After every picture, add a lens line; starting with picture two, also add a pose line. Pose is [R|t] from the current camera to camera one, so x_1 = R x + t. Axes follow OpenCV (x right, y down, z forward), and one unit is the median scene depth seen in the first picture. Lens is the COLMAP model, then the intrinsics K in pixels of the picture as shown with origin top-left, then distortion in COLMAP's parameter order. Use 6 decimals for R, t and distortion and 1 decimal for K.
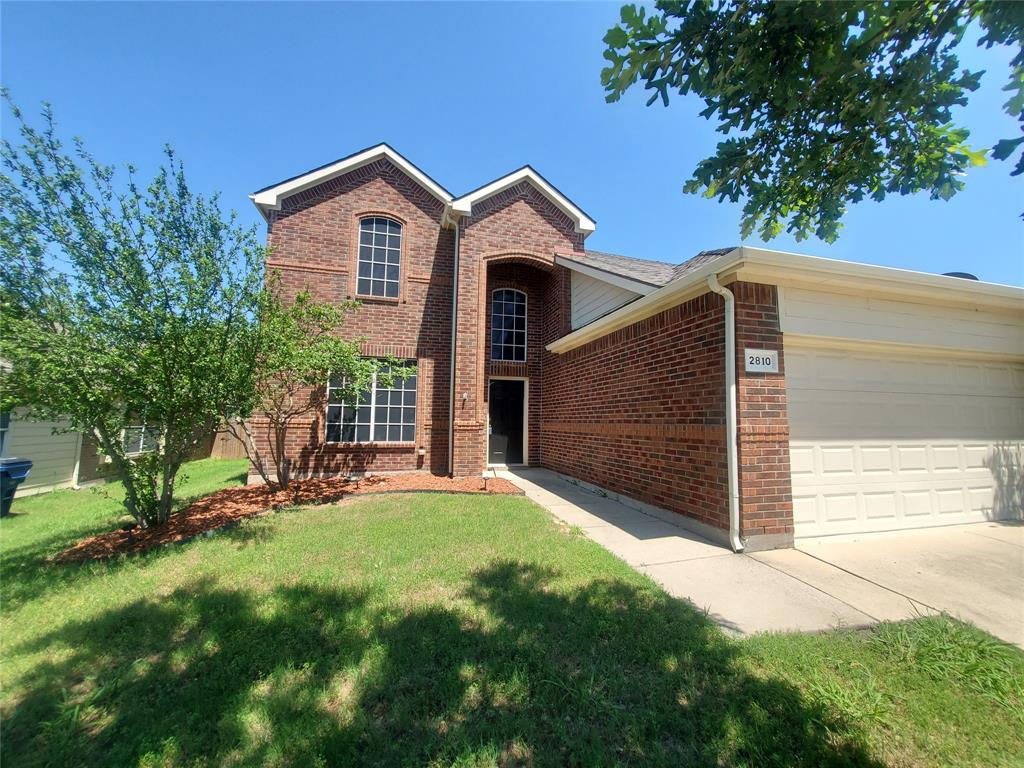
lens RADIAL K [[405.2, 0, 513.1], [0, 405.2, 380.2], [0, 0, 1]] dist [-0.002110, -0.000138]
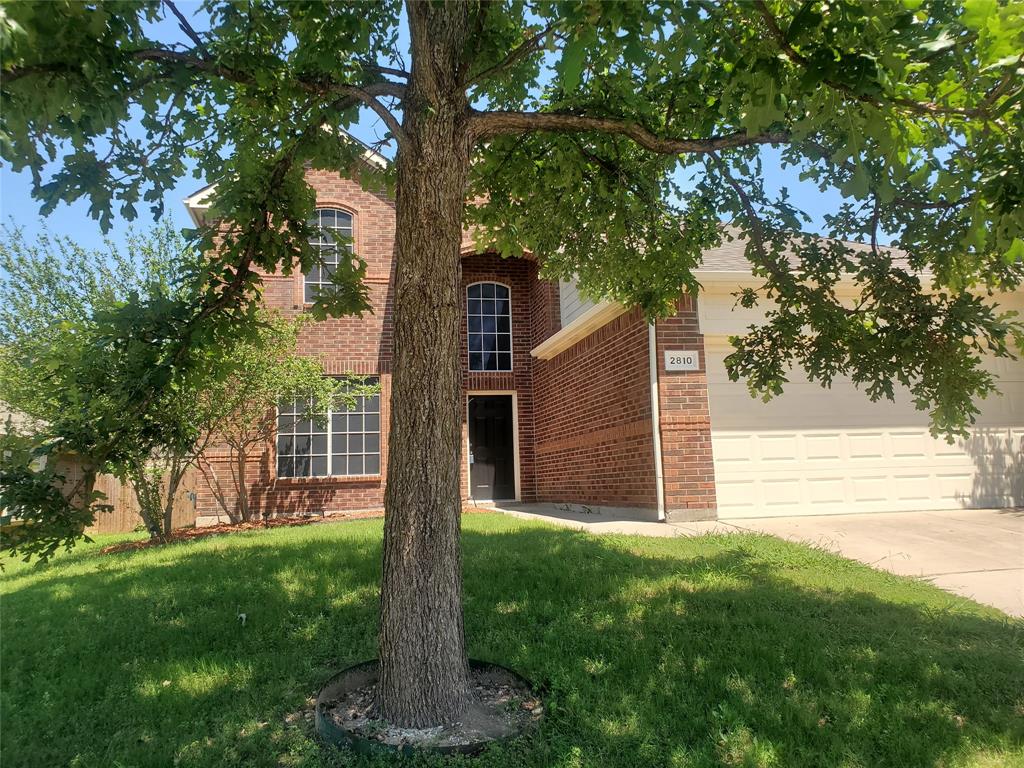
lens RADIAL K [[810.6, 0, 512.0], [0, 810.6, 384.0], [0, 0, 1]] dist [0.039417, -0.002787]
pose [[0.997444, -0.052164, -0.048822, 0.127698], [0.050647, 0.998210, -0.031814, 0.036164], [0.050394, 0.029260, 0.998301, -0.707478]]
